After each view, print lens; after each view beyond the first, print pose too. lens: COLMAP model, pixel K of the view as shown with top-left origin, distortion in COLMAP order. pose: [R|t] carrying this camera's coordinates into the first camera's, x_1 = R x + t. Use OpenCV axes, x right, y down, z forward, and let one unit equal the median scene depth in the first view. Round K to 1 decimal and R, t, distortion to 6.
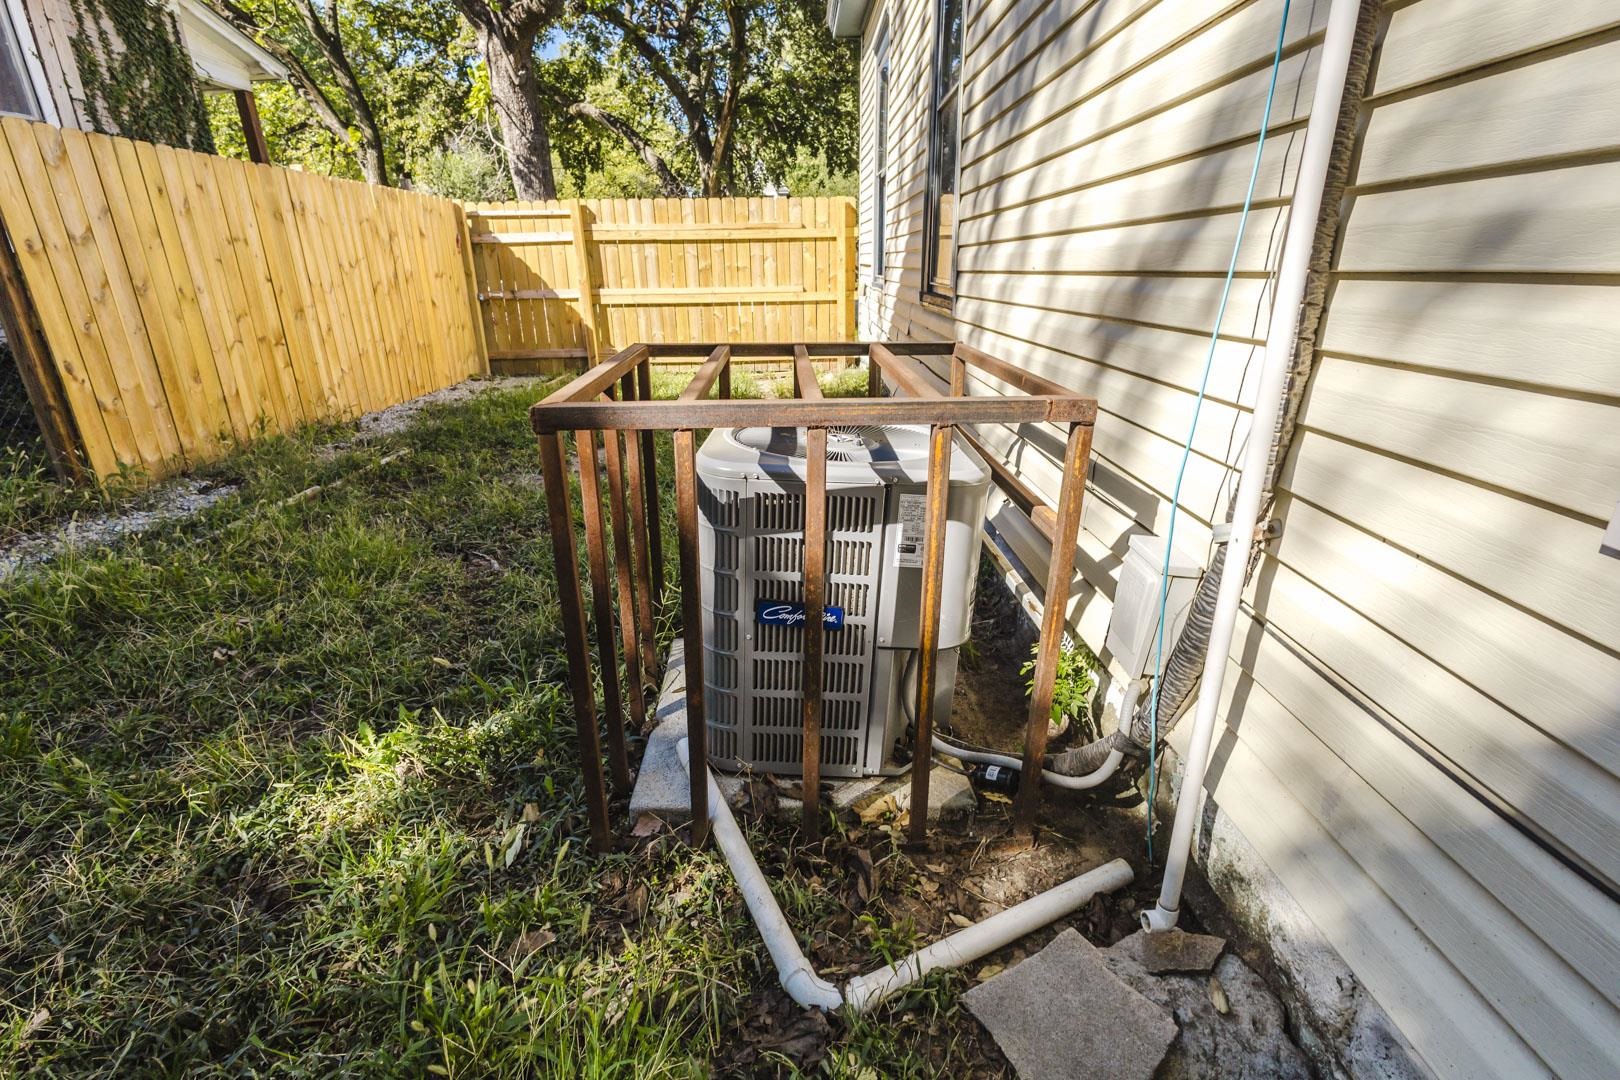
lens RADIAL K [[736.6, 0, 801.5], [0, 736.6, 540.3], [0, 0, 1]] dist [0.005275, -0.001590]
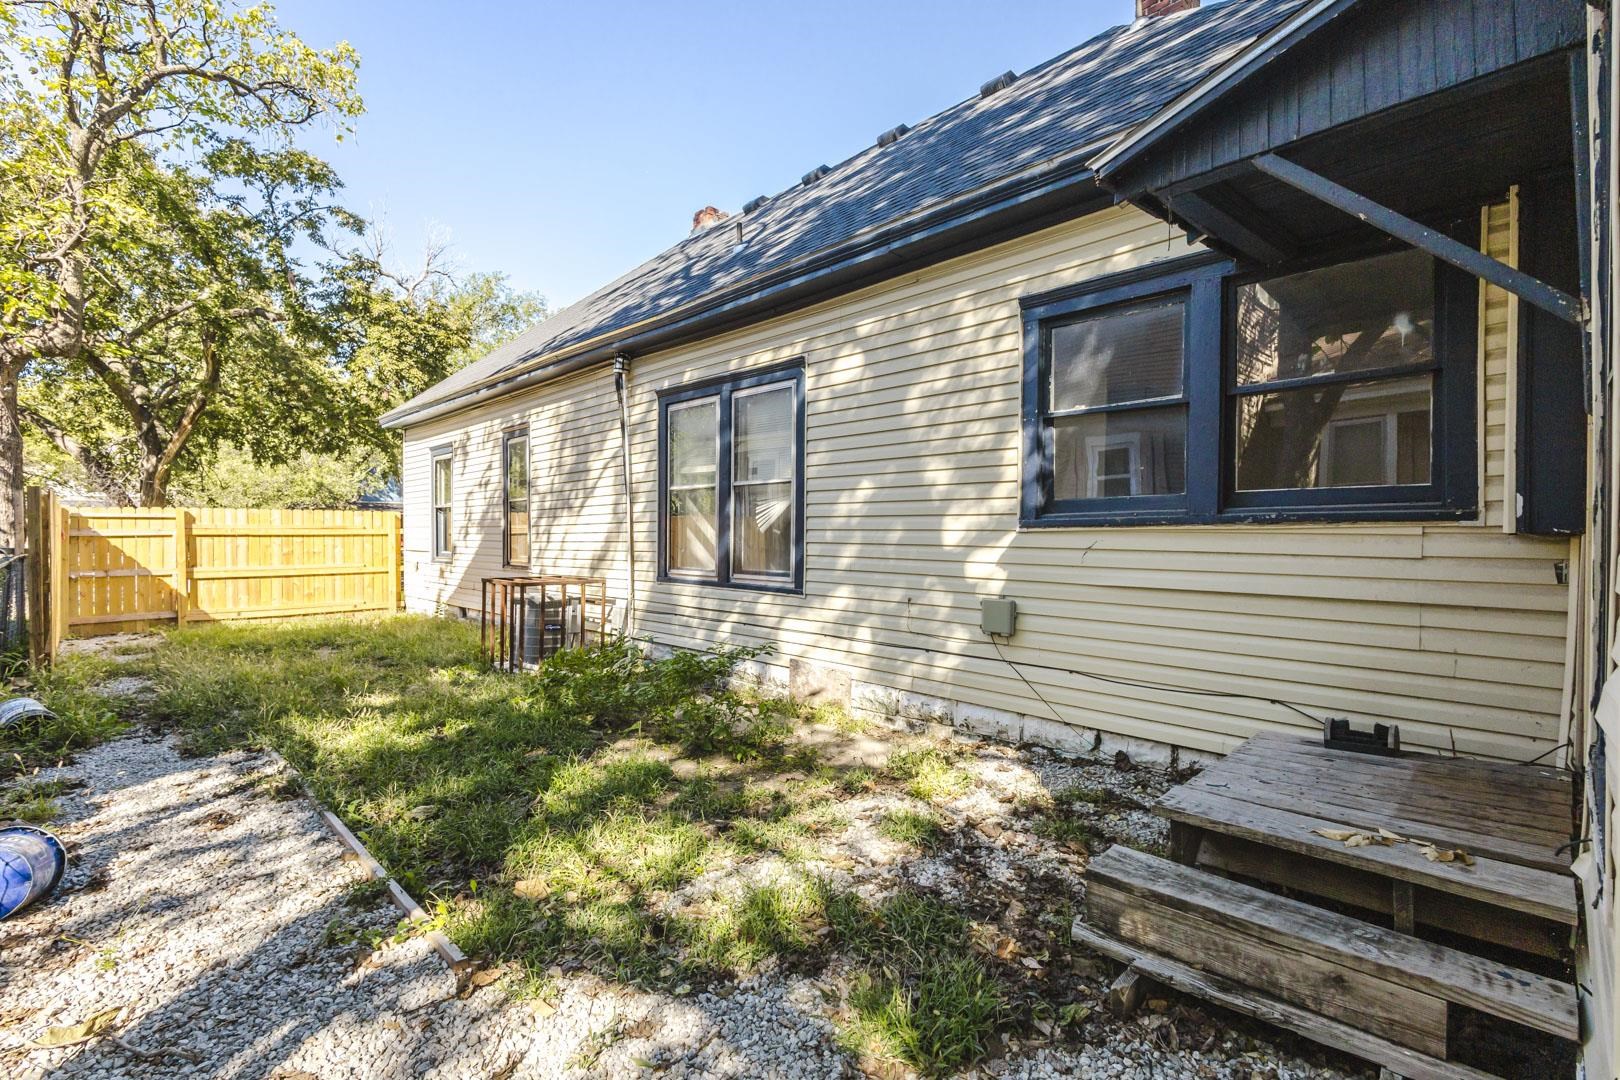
lens RADIAL K [[736.6, 0, 806.5], [0, 736.6, 542.1], [0, 0, 1]] dist [0.005275, -0.001590]
pose [[0.720401, 0.003994, 0.693546, -0.411585], [0.236714, 0.938522, -0.251285, 0.231500], [-0.651912, 0.345198, 0.675166, -0.691852]]
